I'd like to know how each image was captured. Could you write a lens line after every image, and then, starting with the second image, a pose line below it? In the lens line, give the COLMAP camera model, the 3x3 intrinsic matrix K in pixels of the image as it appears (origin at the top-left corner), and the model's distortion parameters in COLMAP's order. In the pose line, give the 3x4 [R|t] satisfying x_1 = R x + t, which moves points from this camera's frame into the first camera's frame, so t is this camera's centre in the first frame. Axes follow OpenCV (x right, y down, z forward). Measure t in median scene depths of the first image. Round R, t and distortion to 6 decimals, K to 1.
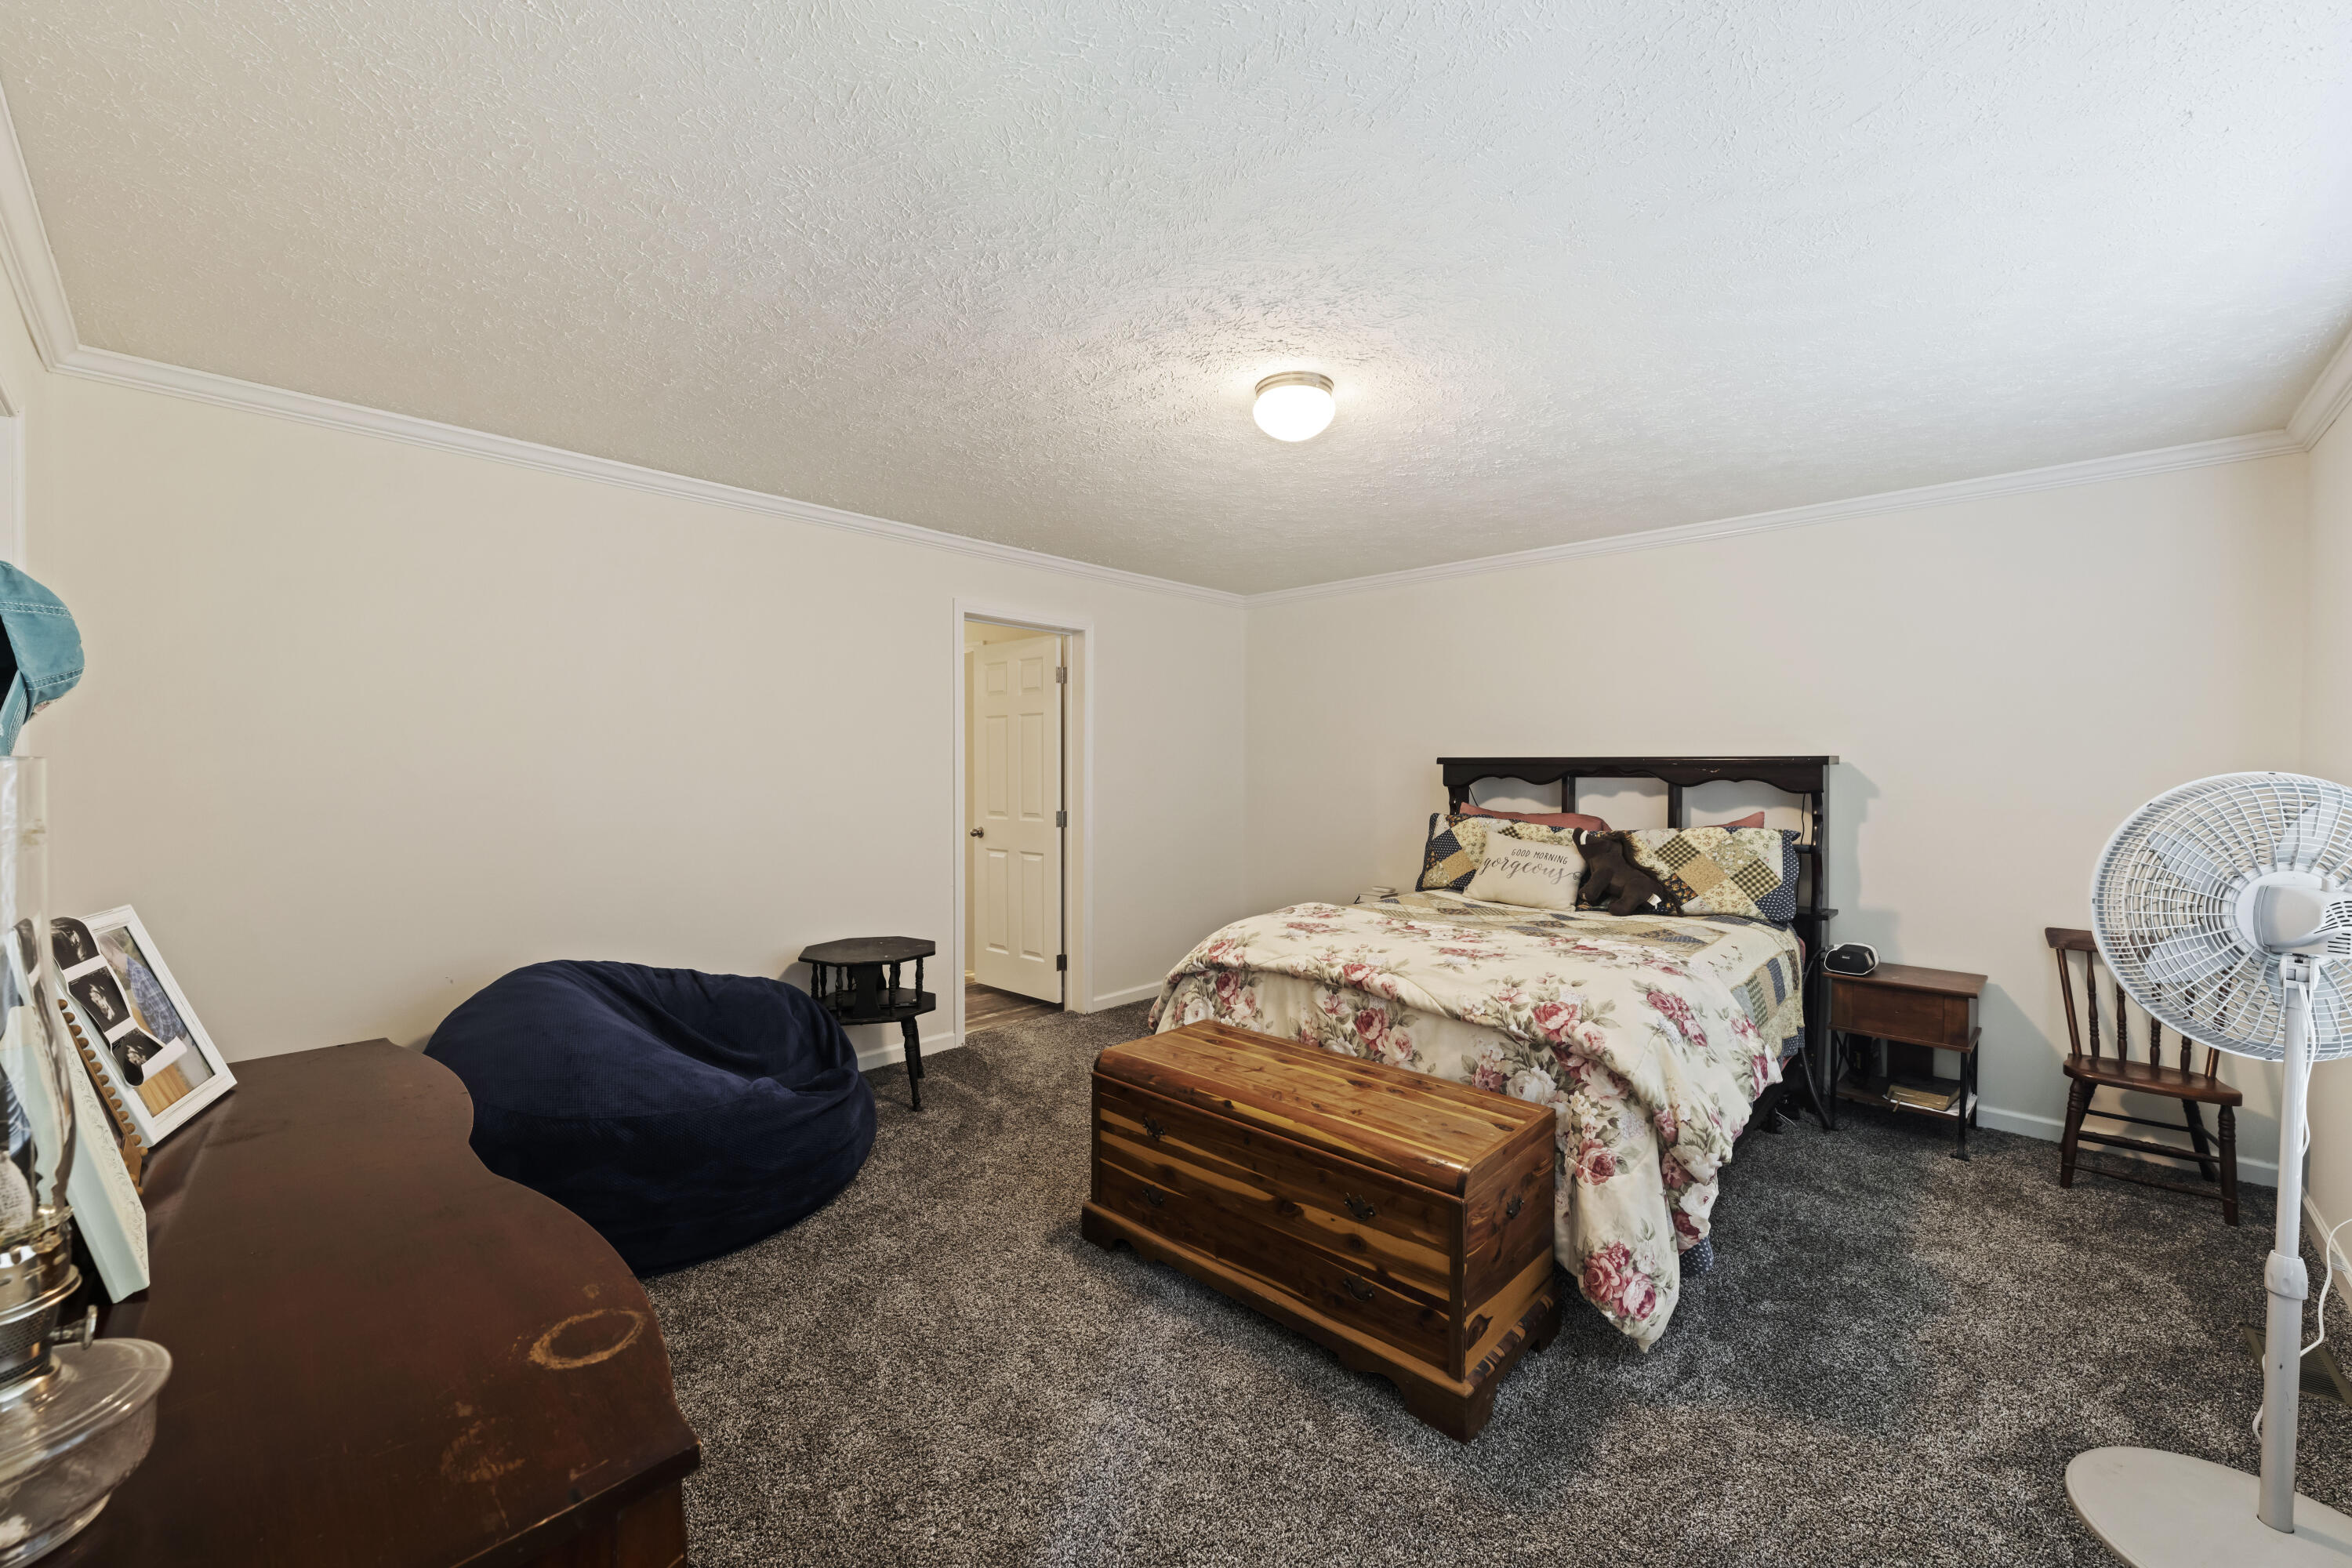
lens RADIAL K [[927.1, 0, 1172.9], [0, 927.1, 776.9], [0, 0, 1]] dist [0.001648, -0.000059]
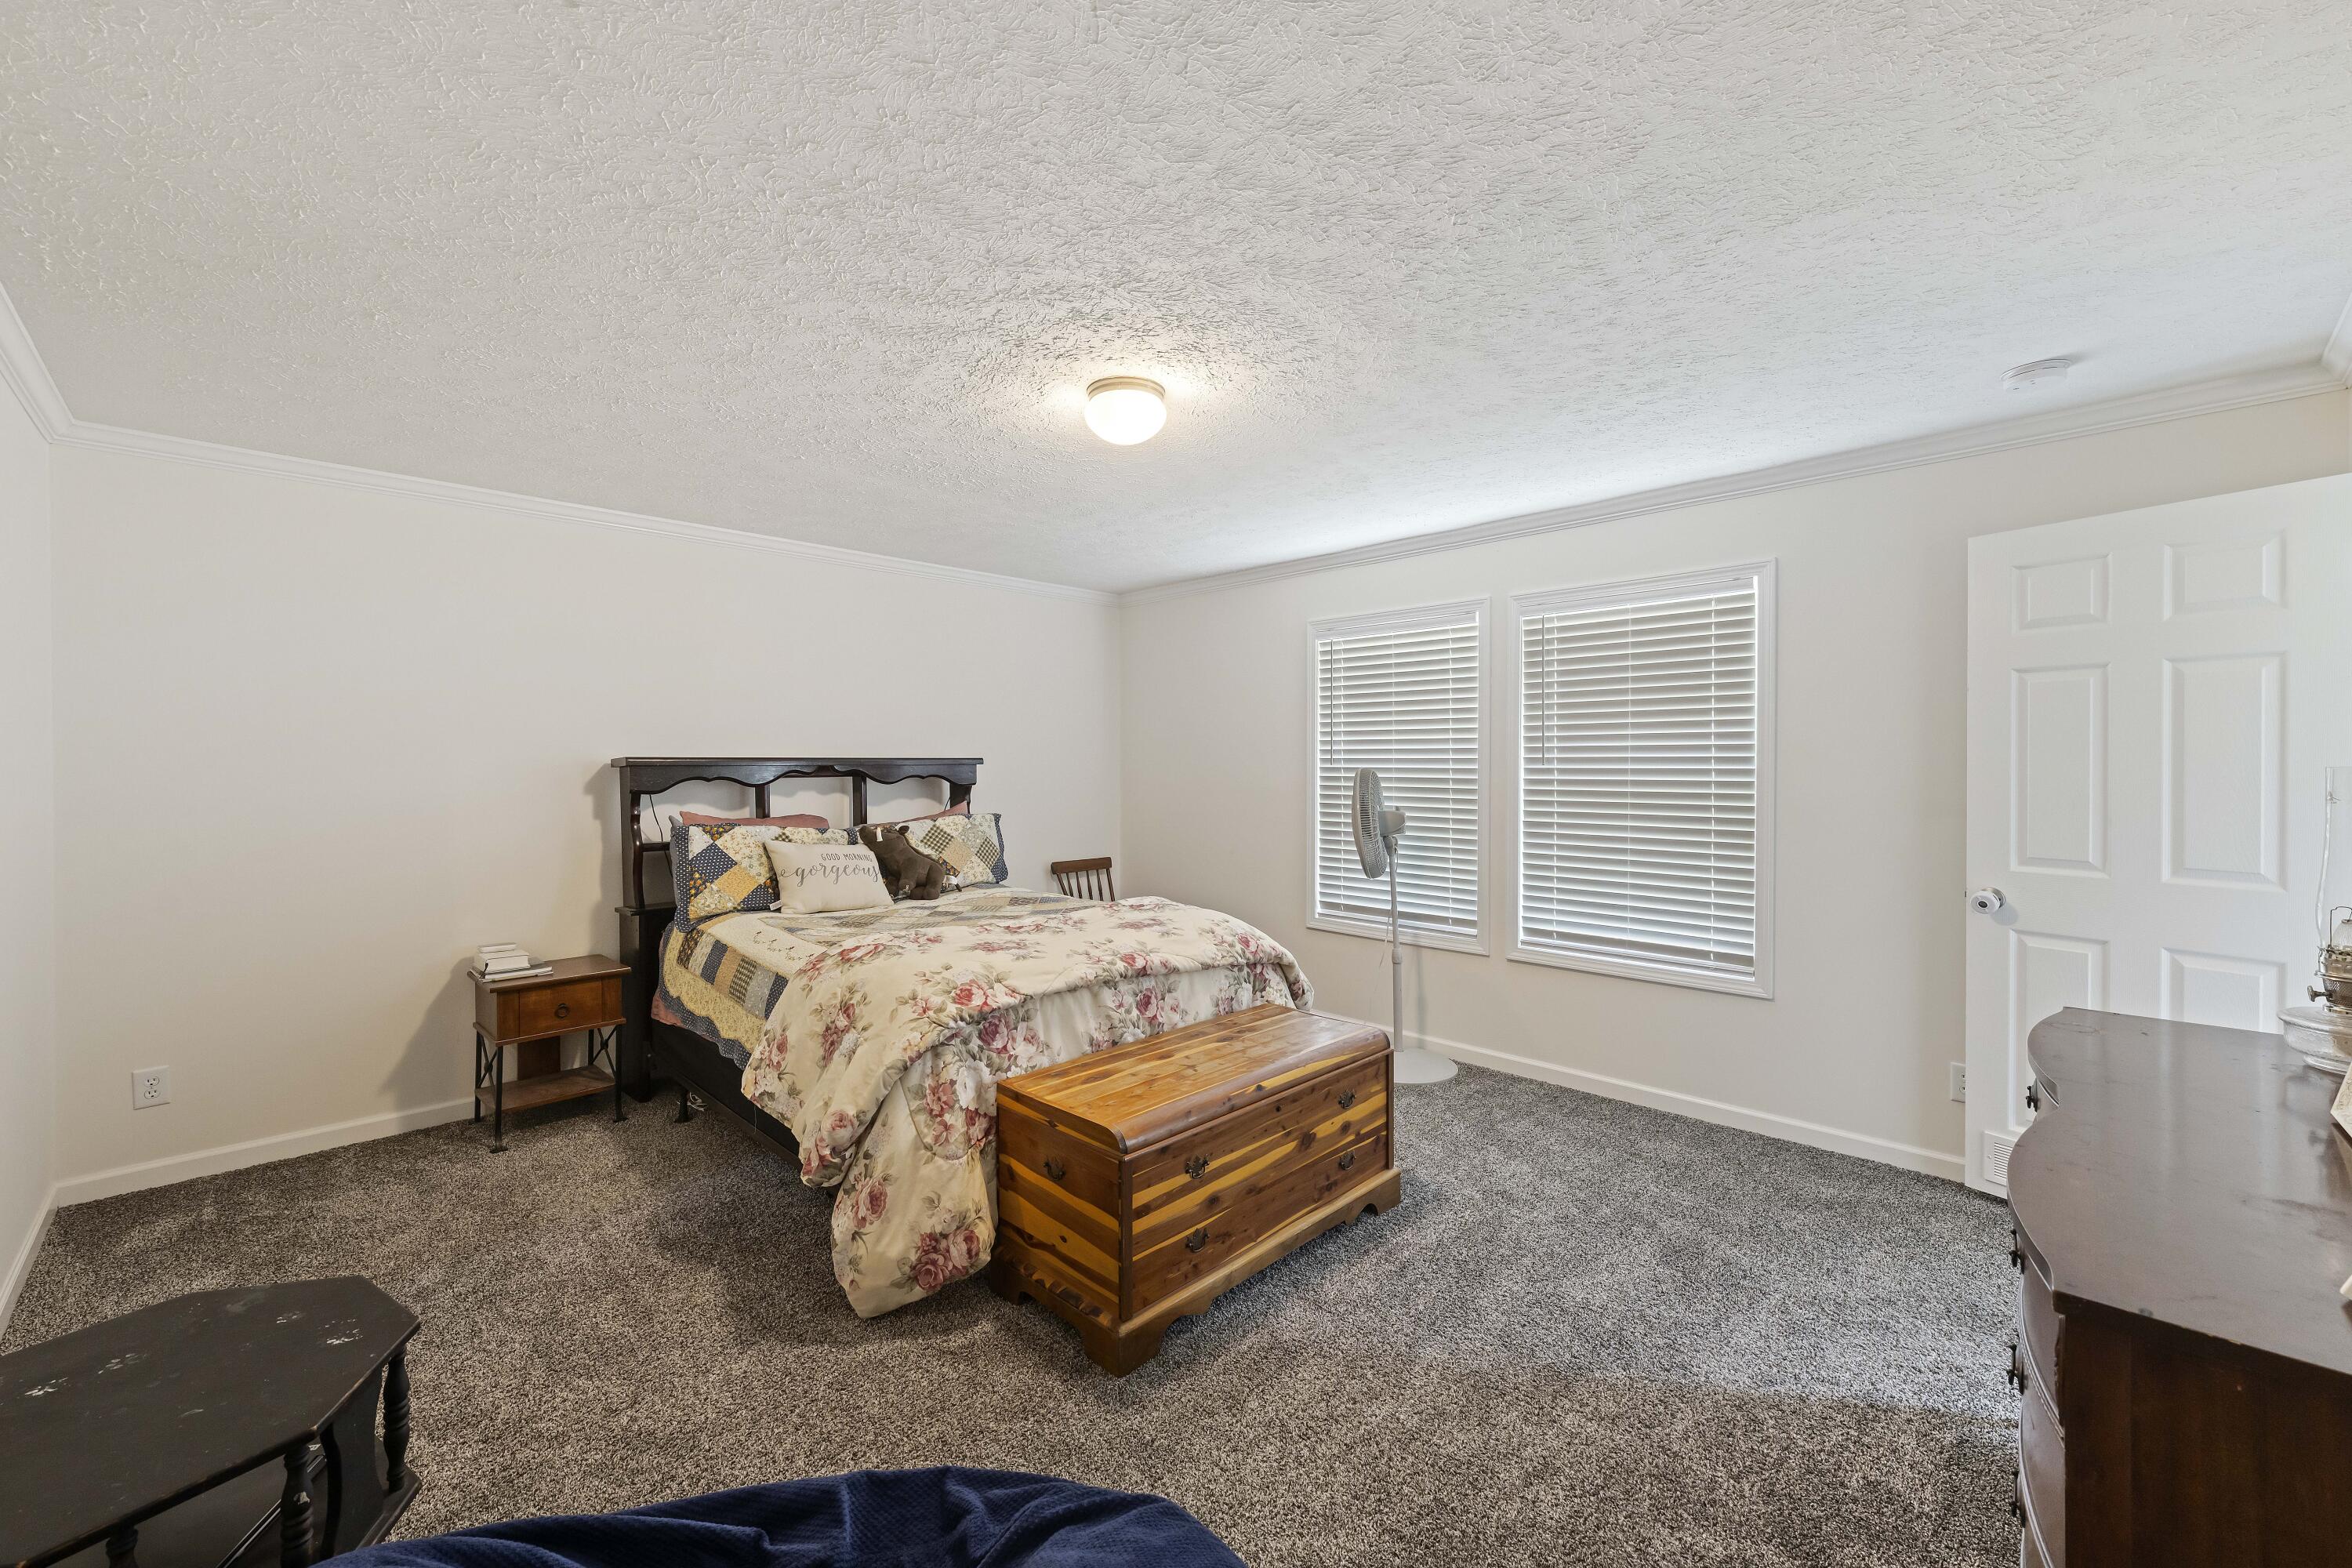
lens RADIAL K [[927.1, 0, 1178.8], [0, 927.1, 767.8], [0, 0, 1]] dist [0.001648, -0.000059]
pose [[0.027711, -0.009970, 0.999566, -0.872245], [0.017037, 0.999810, 0.009500, -0.020461], [-0.999471, 0.016767, 0.027876, 0.924866]]
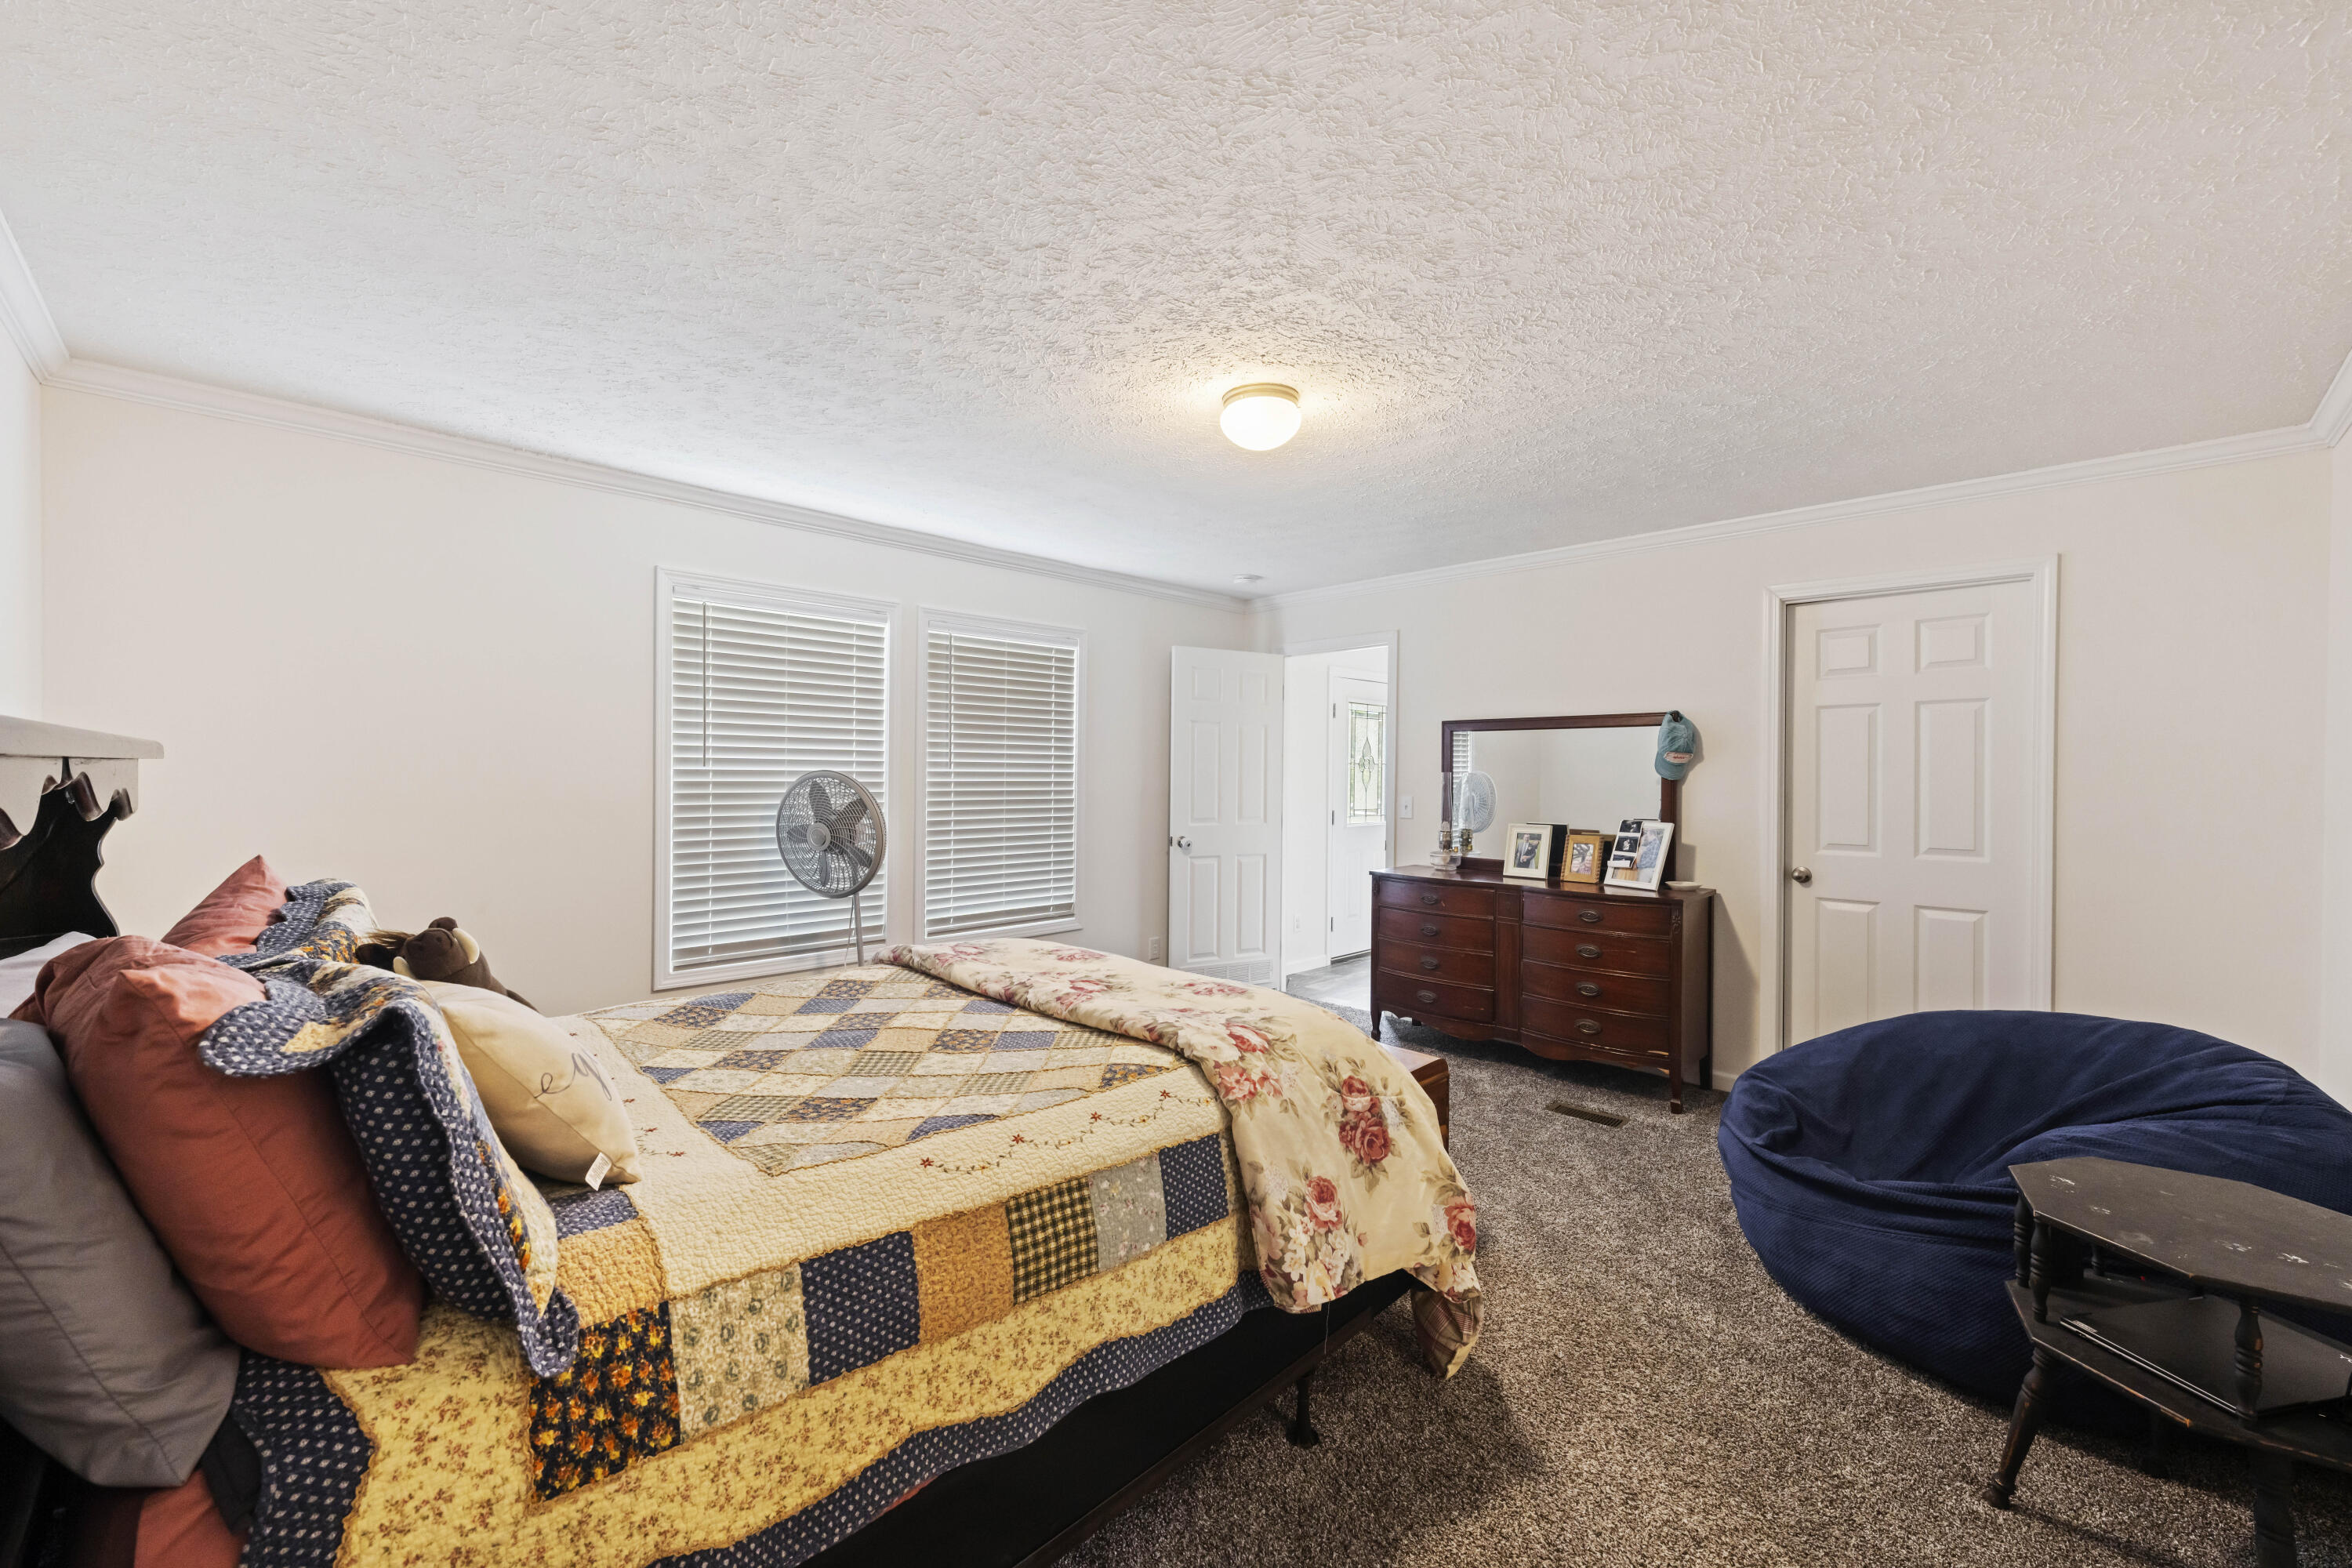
lens RADIAL K [[927.1, 0, 1181.3], [0, 927.1, 779.8], [0, 0, 1]] dist [0.001648, -0.000059]
pose [[-0.999467, -0.014315, 0.029351, 0.189017], [-0.013540, 0.999559, 0.026433, -0.030156], [-0.029716, 0.026022, -0.999220, 2.034260]]
